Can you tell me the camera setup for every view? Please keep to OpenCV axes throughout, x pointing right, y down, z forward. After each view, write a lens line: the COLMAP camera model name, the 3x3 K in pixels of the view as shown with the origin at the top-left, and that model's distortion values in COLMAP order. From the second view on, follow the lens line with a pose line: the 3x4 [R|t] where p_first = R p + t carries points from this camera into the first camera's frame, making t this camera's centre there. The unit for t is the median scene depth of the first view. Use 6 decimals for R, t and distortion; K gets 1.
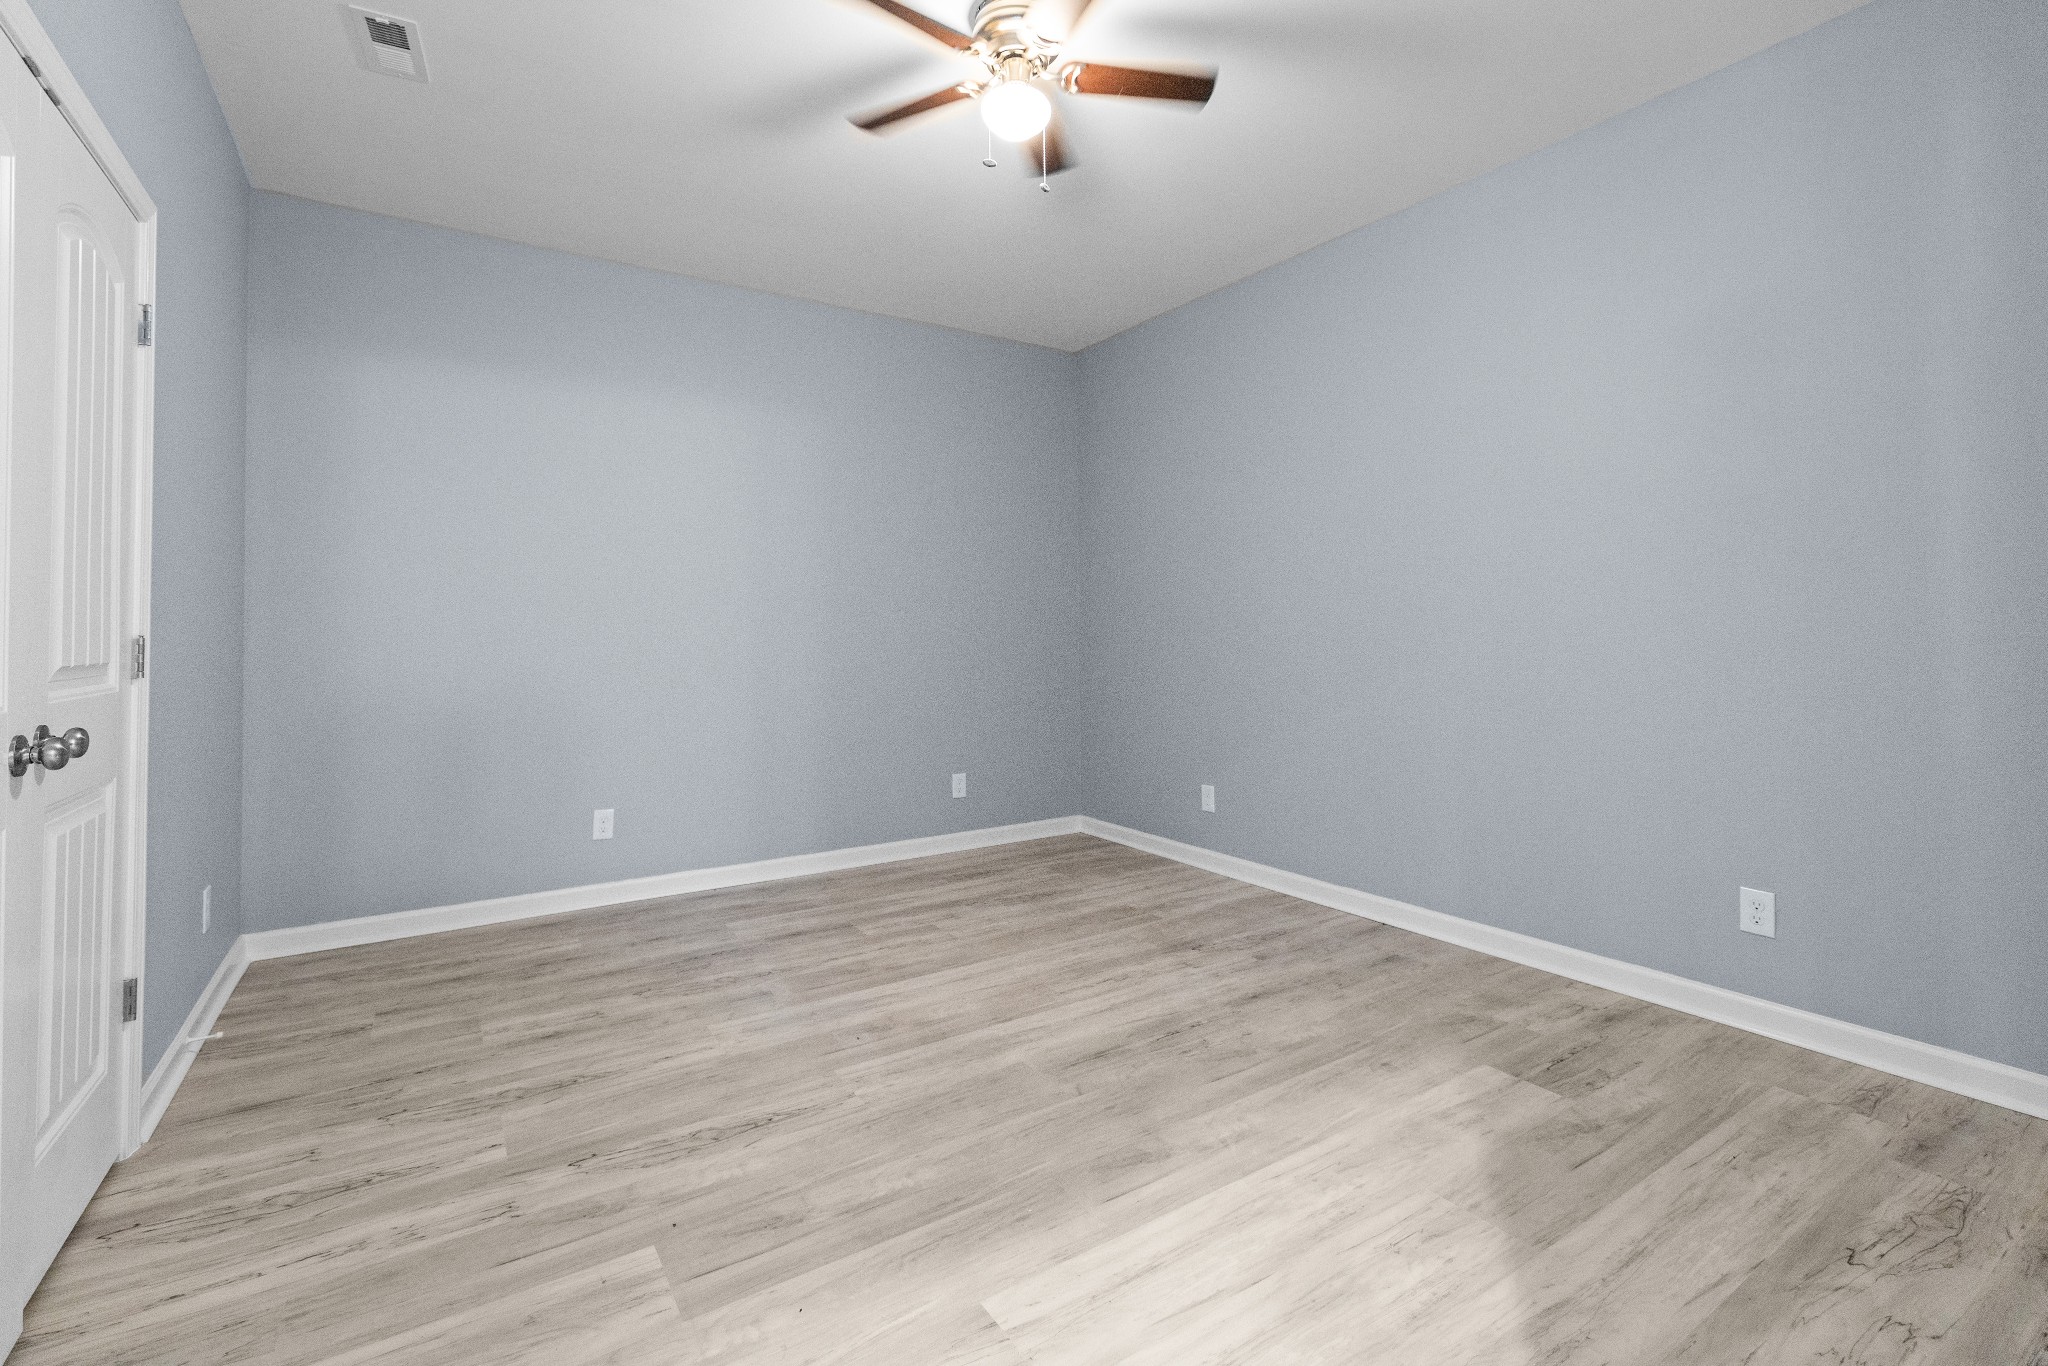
lens RADIAL K [[905.6, 0, 1012.4], [0, 905.6, 649.9], [0, 0, 1]] dist [-0.000561, 0.000182]
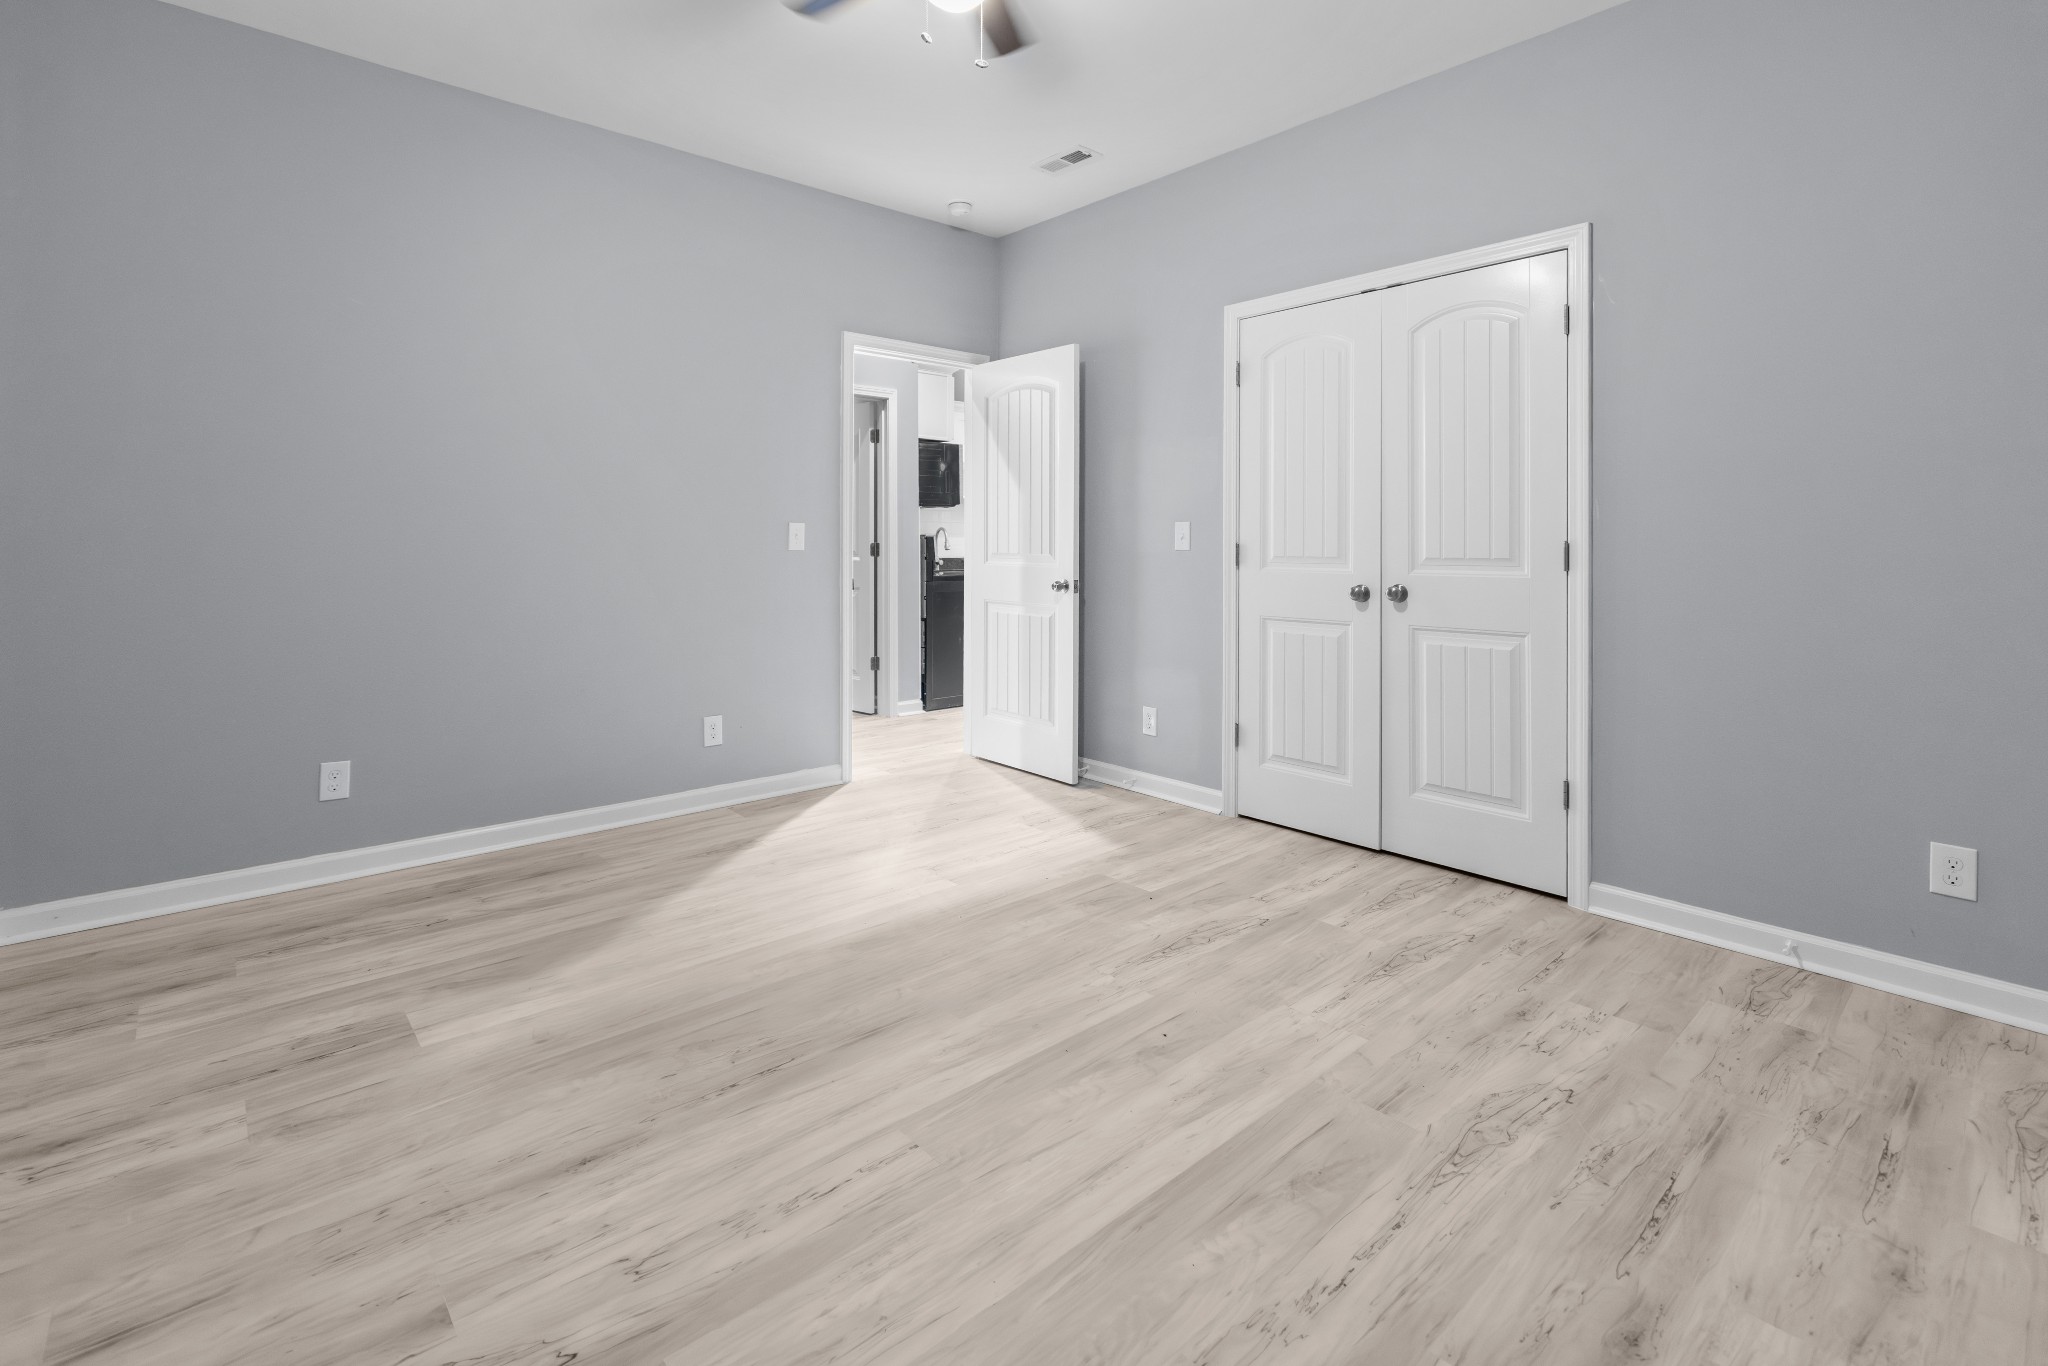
lens RADIAL K [[905.6, 0, 1012.4], [0, 905.6, 649.9], [0, 0, 1]] dist [-0.000561, 0.000182]
pose [[-0.988060, 0.022064, -0.152481, 0.083774], [0.002321, 0.991712, 0.128461, -0.022490], [0.154052, 0.126573, -0.979922, 1.733113]]
